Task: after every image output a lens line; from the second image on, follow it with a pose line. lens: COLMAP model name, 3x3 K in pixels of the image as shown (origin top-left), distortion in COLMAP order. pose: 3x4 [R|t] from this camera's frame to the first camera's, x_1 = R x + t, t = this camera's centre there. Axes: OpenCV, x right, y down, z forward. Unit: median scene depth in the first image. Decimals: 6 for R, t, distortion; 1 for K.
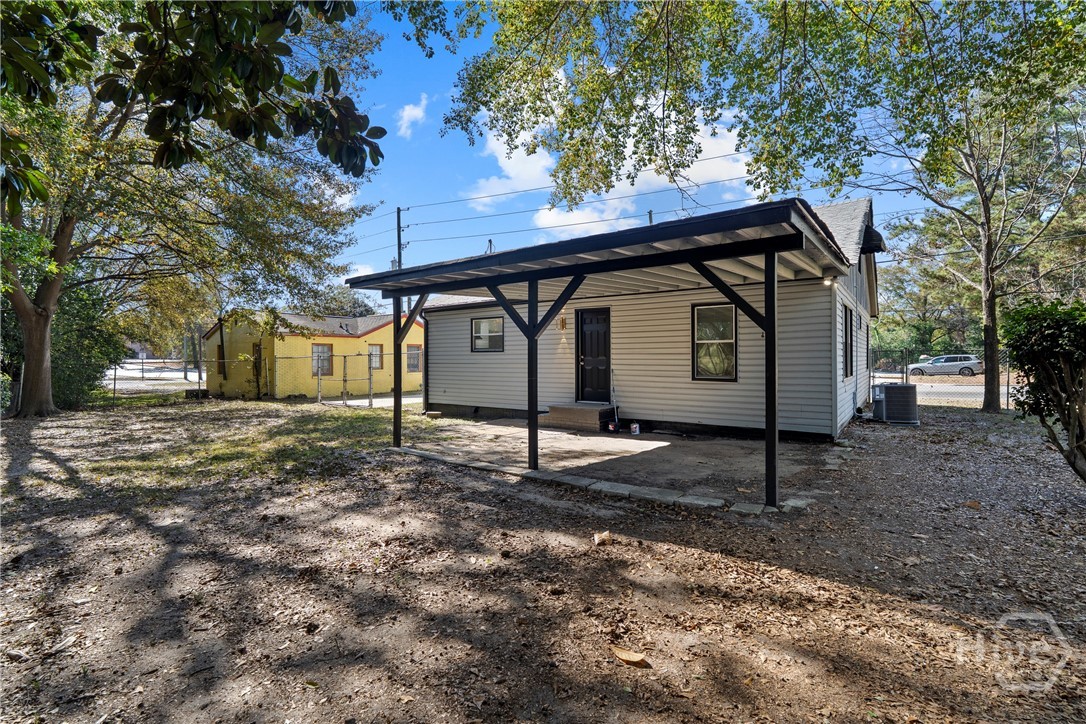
lens RADIAL K [[502.4, 0, 547.6], [0, 502.4, 359.0], [0, 0, 1]] dist [-0.014375, 0.000179]
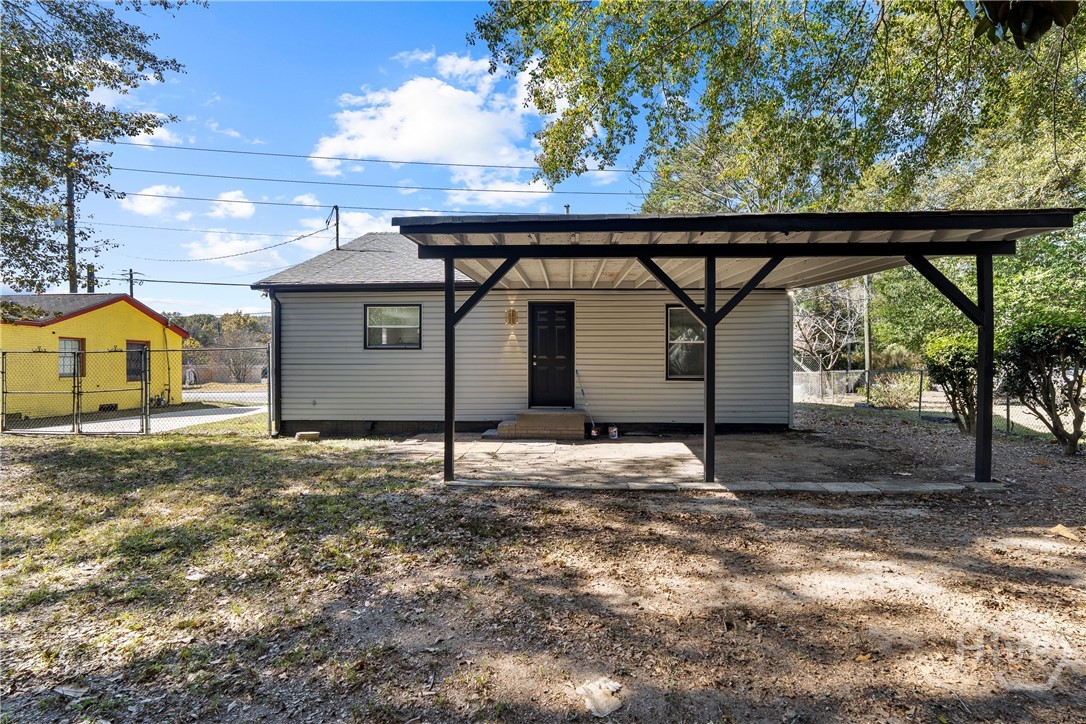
lens RADIAL K [[502.4, 0, 543.6], [0, 502.4, 370.1], [0, 0, 1]] dist [-0.014375, 0.000179]
pose [[0.824523, 0.001463, 0.565826, -0.458246], [-0.003150, 0.999993, 0.002004, 0.019944], [-0.565819, -0.003434, 0.824522, 0.293794]]
